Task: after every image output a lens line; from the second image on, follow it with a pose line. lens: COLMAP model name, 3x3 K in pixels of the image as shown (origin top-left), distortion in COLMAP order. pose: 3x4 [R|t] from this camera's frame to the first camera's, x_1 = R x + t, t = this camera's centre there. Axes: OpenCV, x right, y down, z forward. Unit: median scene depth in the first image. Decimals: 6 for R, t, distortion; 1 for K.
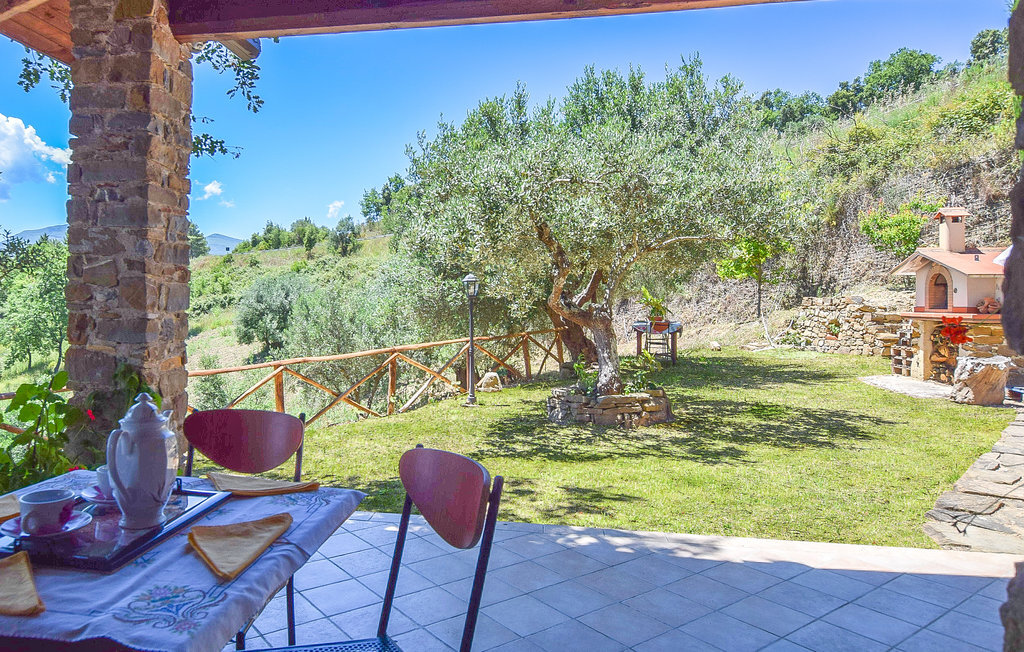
lens RADIAL K [[586.1, 0, 476.8], [0, 586.1, 296.4], [0, 0, 1]] dist [-0.018032, -0.000879]
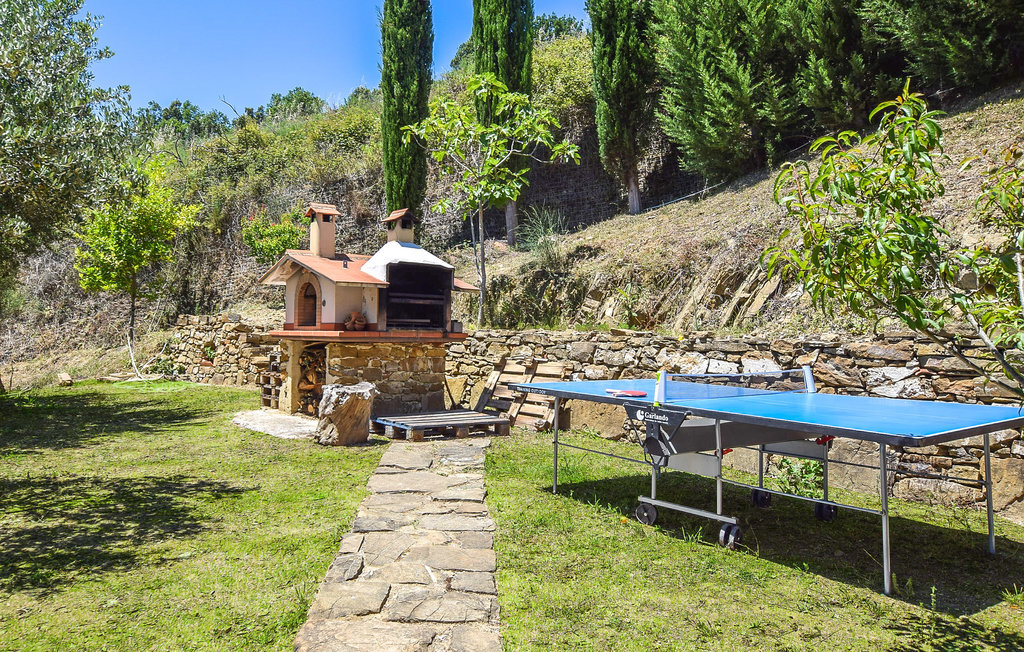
lens RADIAL K [[714.2, 0, 512.0], [0, 714.2, 326.0], [0, 0, 1]] dist [0.000115, 0.000397]
pose [[0.590090, 0.008369, 0.807294, 0.134513], [-0.021346, 0.999758, 0.005239, 0.009259], [-0.807055, -0.020323, 0.590126, 0.149954]]
